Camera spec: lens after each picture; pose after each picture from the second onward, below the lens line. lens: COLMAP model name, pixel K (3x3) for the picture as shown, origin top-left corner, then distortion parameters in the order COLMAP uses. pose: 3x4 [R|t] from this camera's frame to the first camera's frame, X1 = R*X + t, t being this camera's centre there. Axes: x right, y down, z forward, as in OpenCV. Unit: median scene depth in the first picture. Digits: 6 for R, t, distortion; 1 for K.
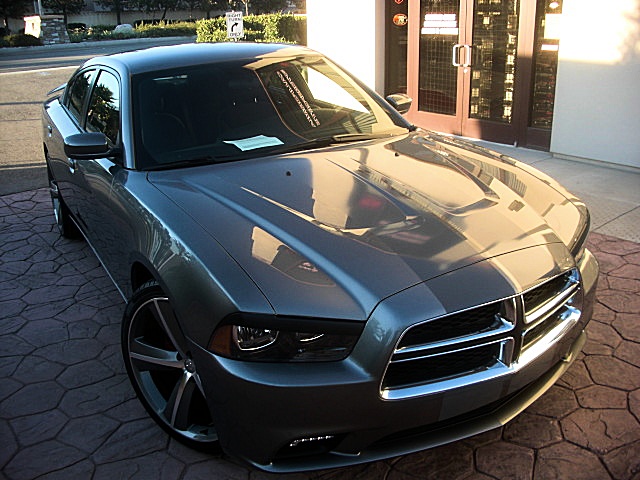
lens RADIAL K [[618.2, 0, 304.0], [0, 618.2, 253.6], [0, 0, 1]] dist [-0.117640, 0.000000]
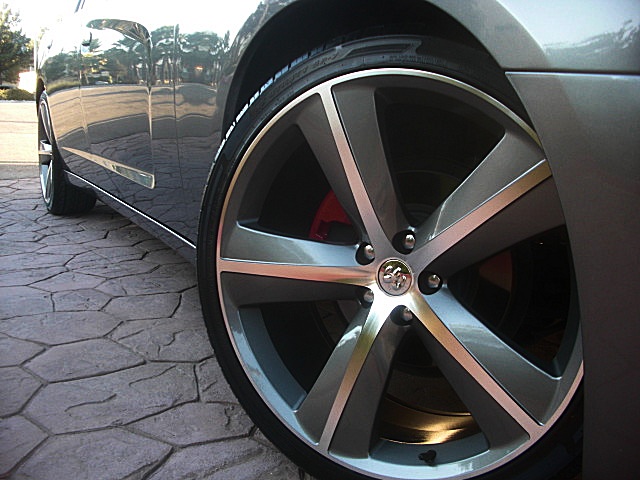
lens RADIAL K [[618.2, 0, 320.8], [0, 618.2, 241.2], [0, 0, 1]] dist [-0.117640, 0.000000]
pose [[0.997740, 0.040060, 0.053946, -0.155994], [-0.031212, 0.987283, -0.155880, 0.137295], [-0.059504, 0.153844, 0.986302, 0.381852]]
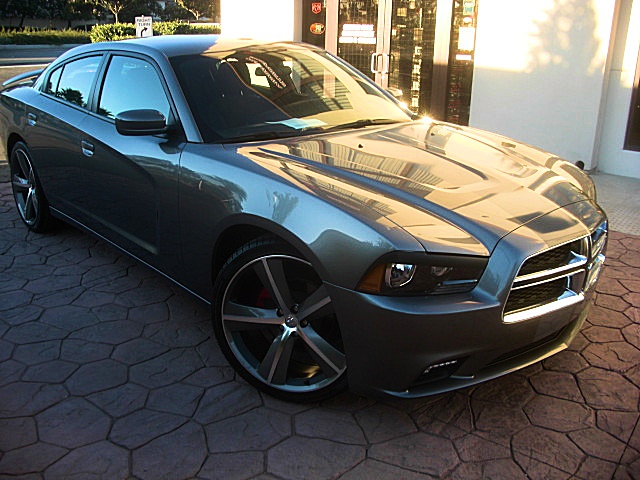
lens RADIAL K [[618.2, 0, 318.4], [0, 618.2, 237.6], [0, 0, 1]] dist [-0.117640, 0.000000]
pose [[0.971422, -0.028855, 0.235600, -0.239622], [0.039722, 0.998348, -0.041510, 0.052171], [-0.234013, 0.049682, 0.970963, -0.038354]]
